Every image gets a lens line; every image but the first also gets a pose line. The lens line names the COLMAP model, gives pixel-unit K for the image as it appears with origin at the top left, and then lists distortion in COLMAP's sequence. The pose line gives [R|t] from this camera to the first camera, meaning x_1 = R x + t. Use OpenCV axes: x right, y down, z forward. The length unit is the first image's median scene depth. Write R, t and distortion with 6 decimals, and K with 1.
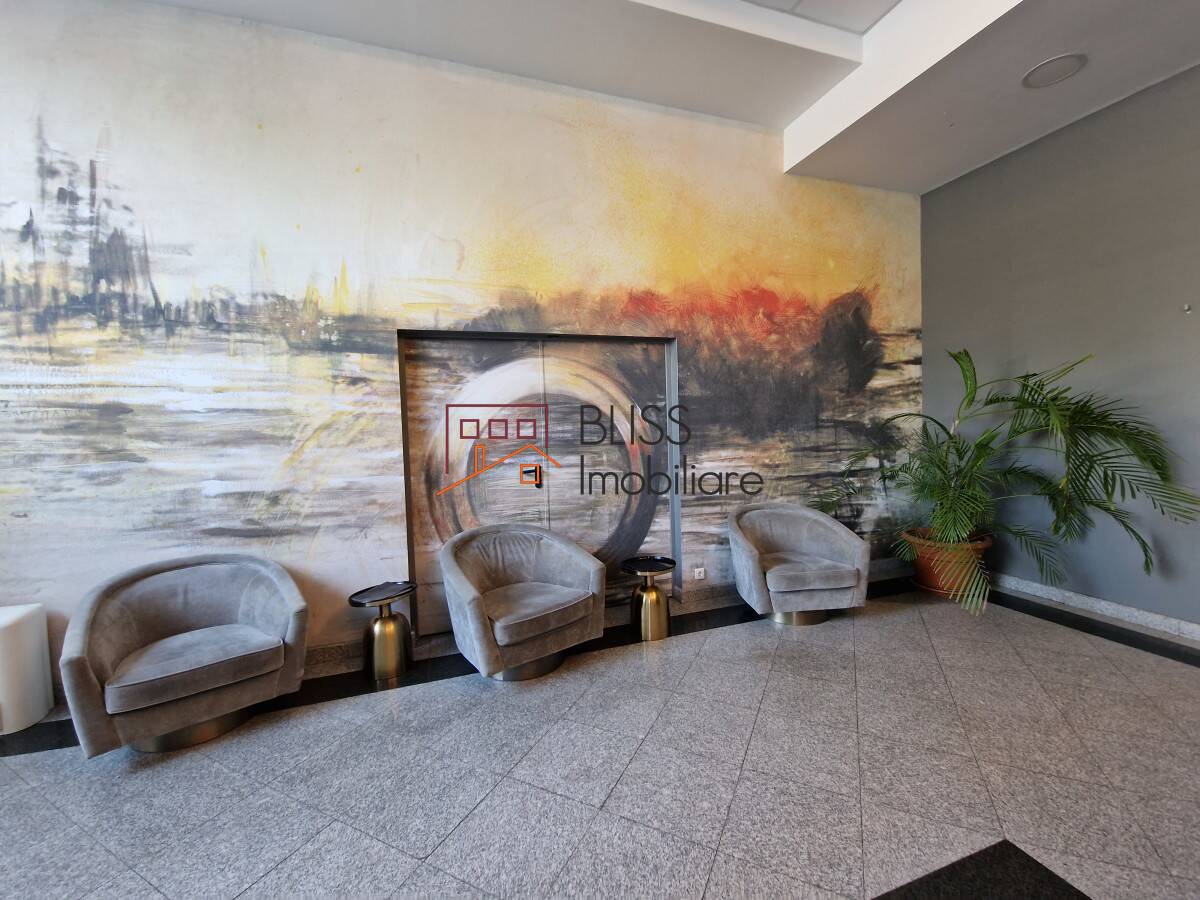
lens RADIAL K [[494.7, 0, 603.7], [0, 494.7, 445.1], [0, 0, 1]] dist [0.009334, -0.004948]
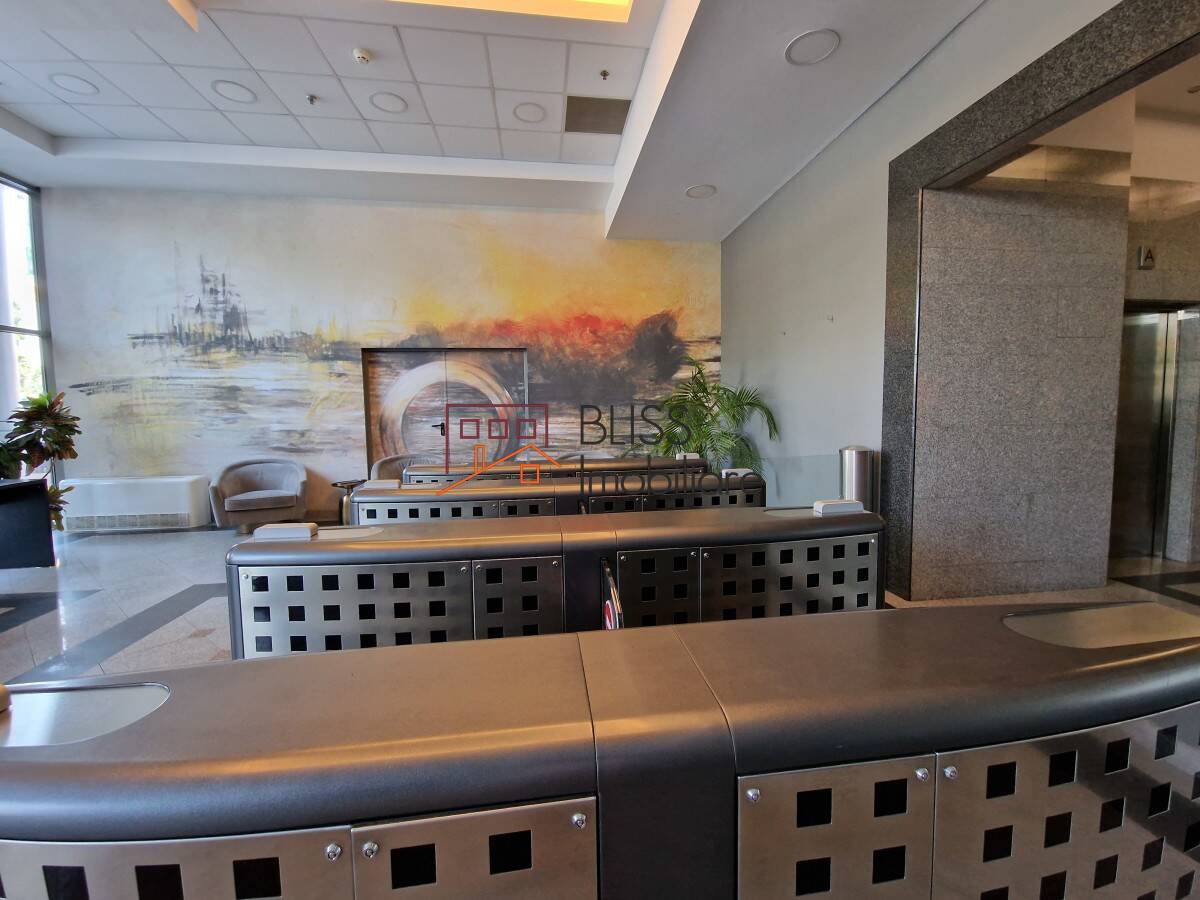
lens RADIAL K [[494.7, 0, 608.1], [0, 494.7, 447.9], [0, 0, 1]] dist [0.009334, -0.004948]
pose [[0.979452, 0.032127, -0.199102, 0.902288], [-0.023252, 0.998636, 0.046755, 0.039065], [0.200333, -0.041164, 0.978863, -0.688826]]
